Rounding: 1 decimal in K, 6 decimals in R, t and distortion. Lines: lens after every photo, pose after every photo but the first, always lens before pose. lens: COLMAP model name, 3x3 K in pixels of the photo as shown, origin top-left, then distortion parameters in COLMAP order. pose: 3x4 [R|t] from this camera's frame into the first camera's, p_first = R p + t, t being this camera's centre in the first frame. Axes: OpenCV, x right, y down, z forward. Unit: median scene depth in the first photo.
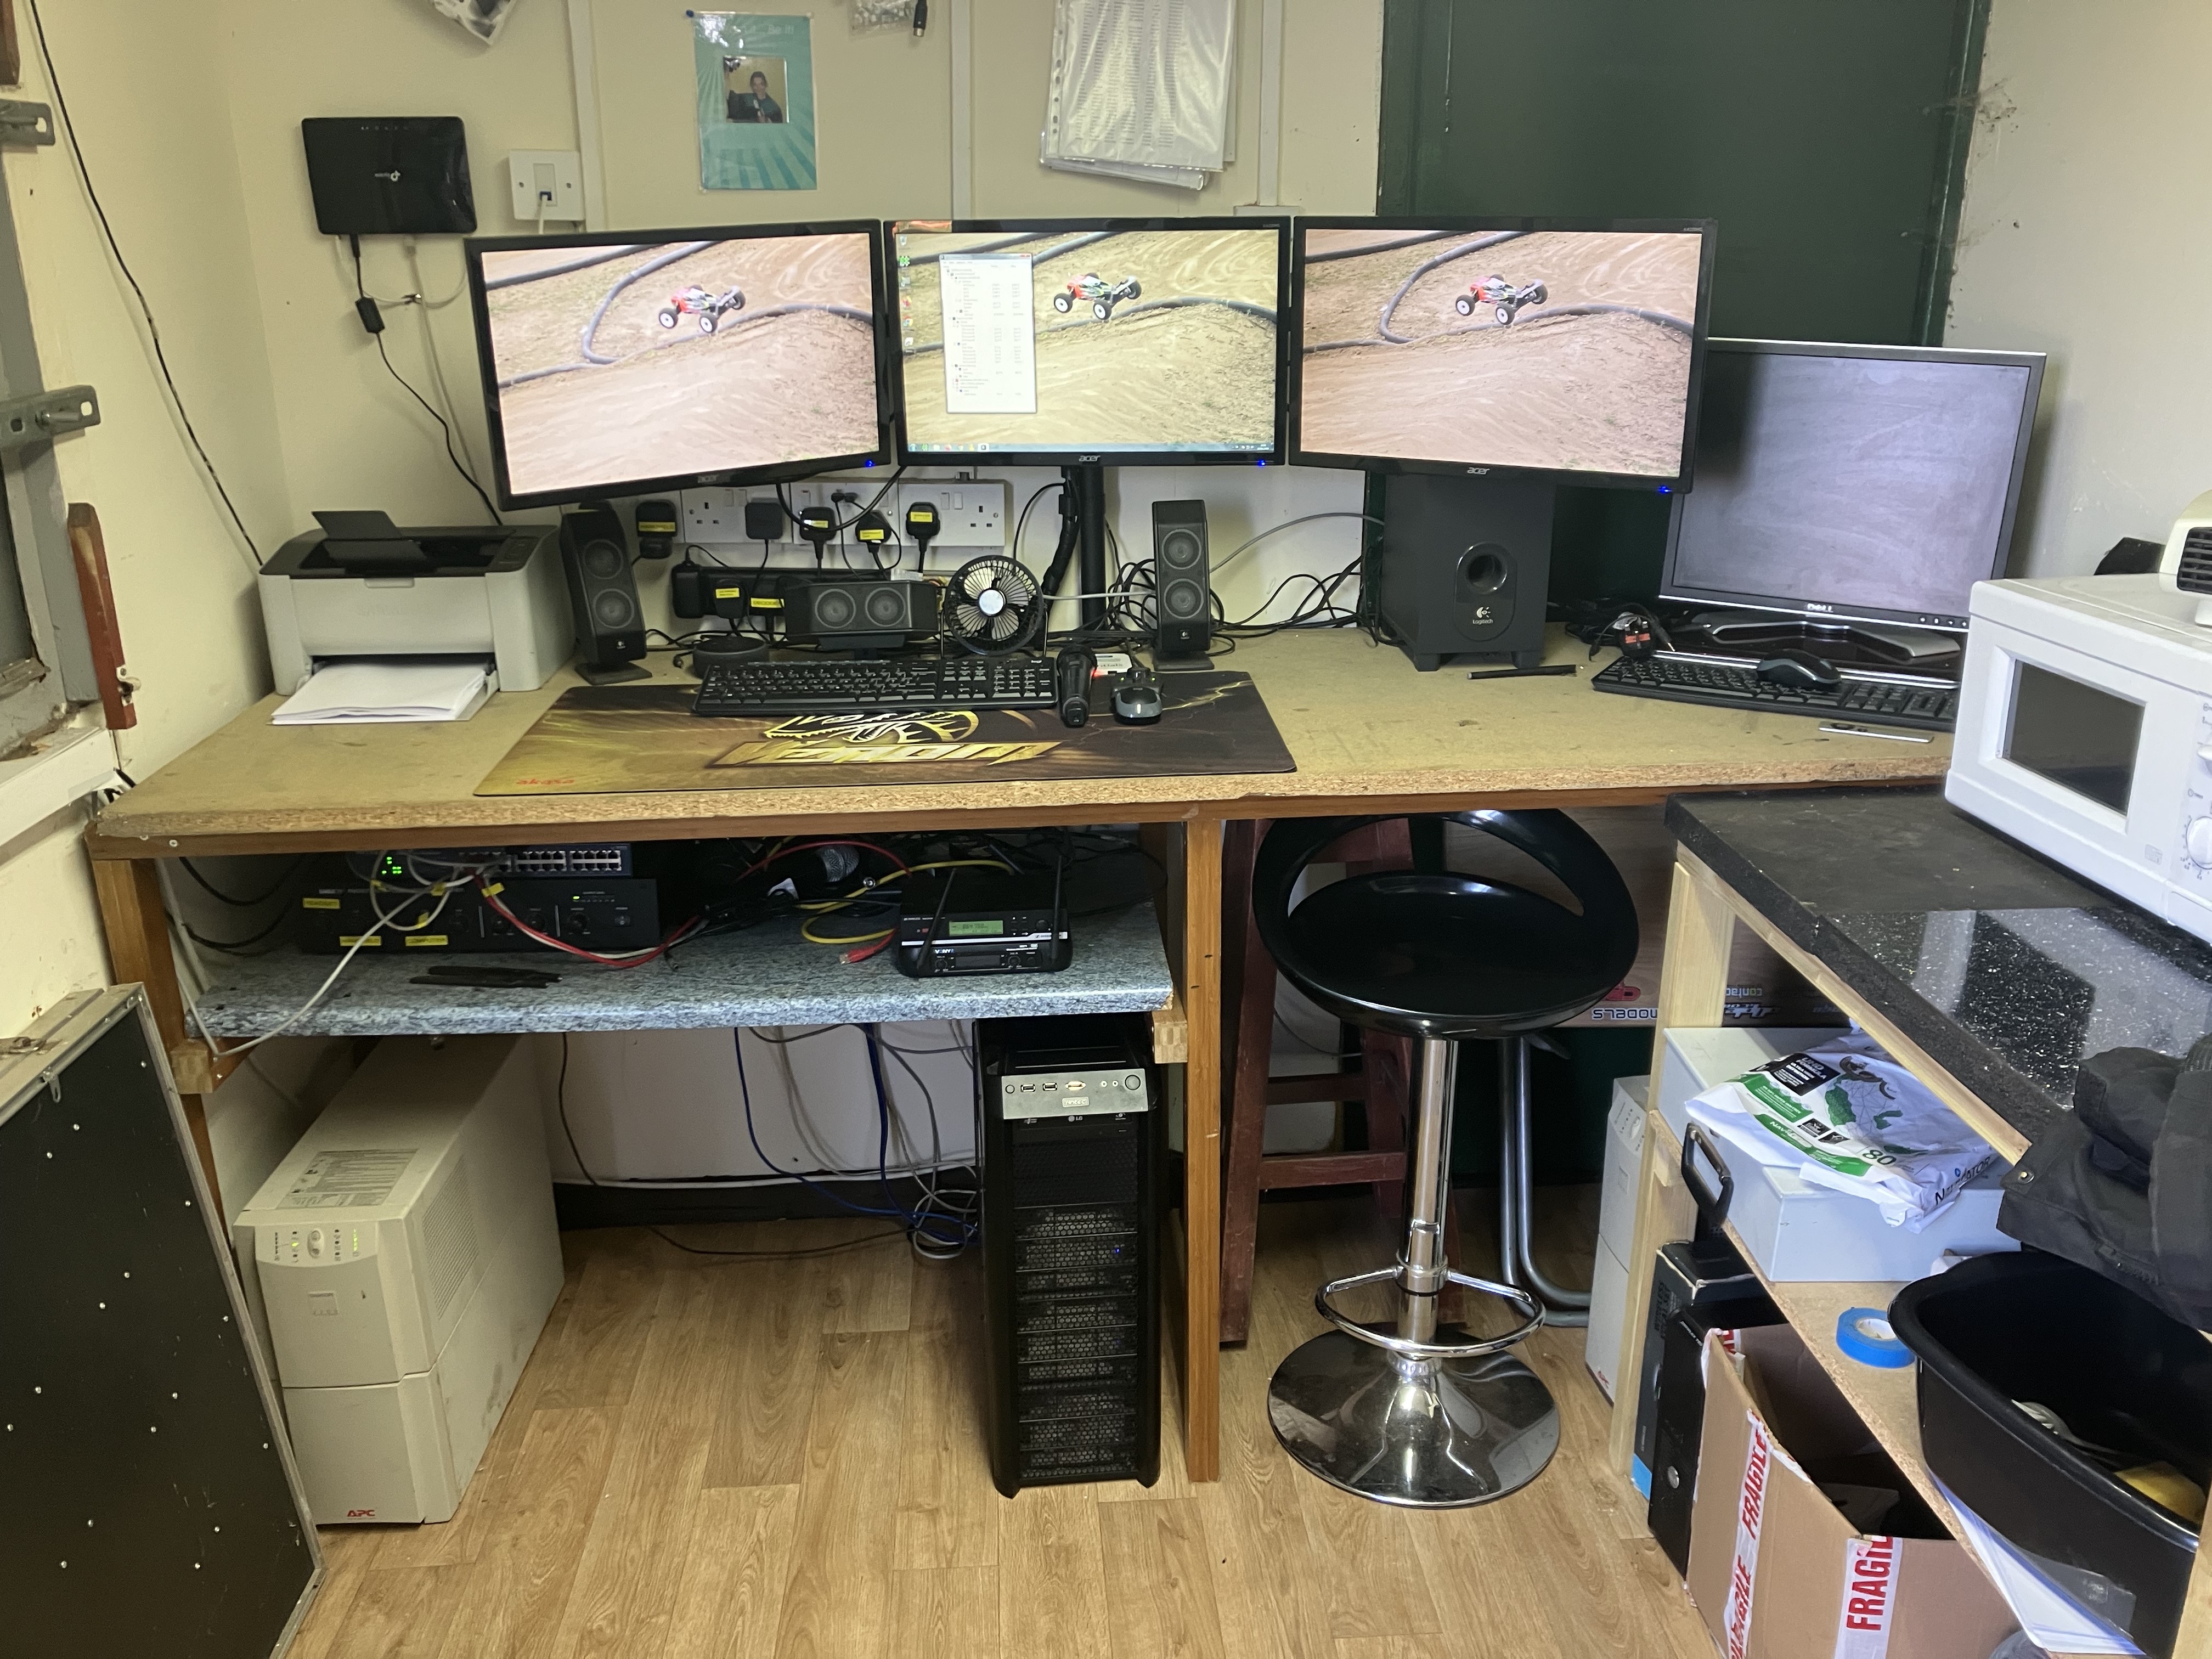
lens RADIAL K [[1790.2, 0, 1116.9], [0, 1790.2, 785.0], [0, 0, 1]] dist [0.027153, 0.008811]
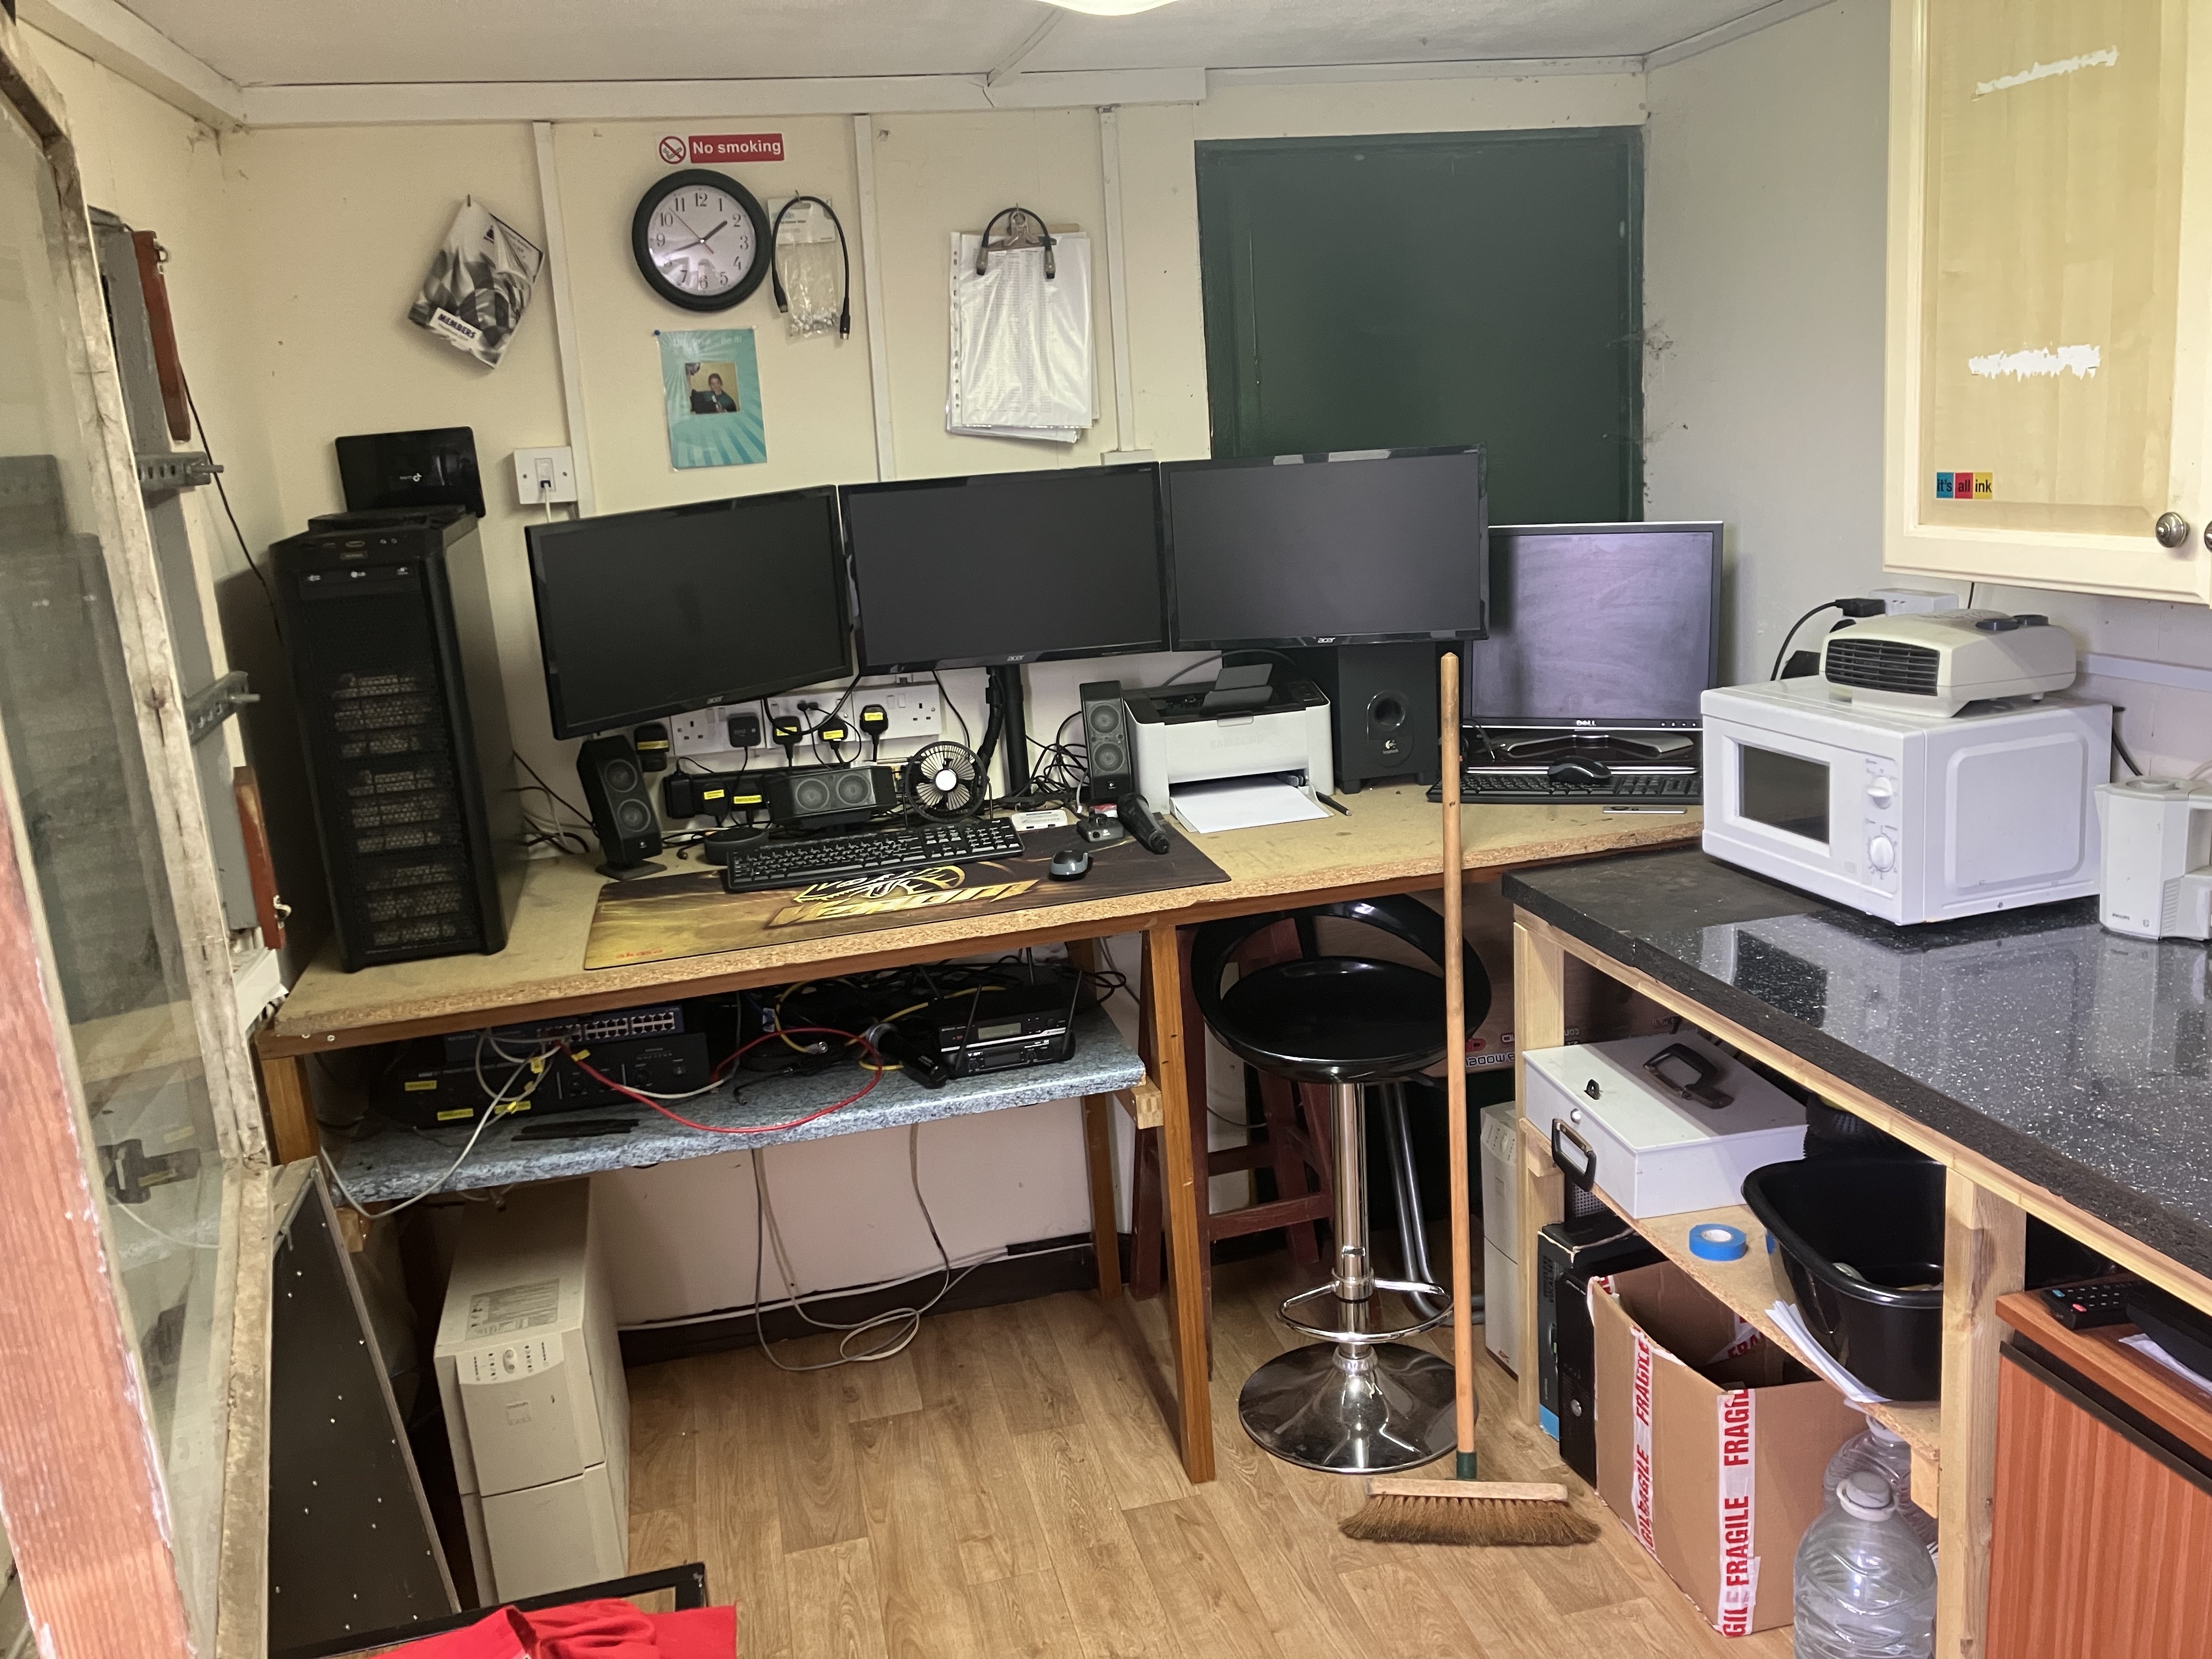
lens RADIAL K [[1790.2, 0, 1116.9], [0, 1790.2, 785.0], [0, 0, 1]] dist [0.027153, 0.008811]
pose [[0.985056, -0.096937, 0.142363, -0.143222], [0.110686, 0.989583, -0.092056, 0.030300], [-0.131957, 0.106438, 0.985524, -0.245047]]
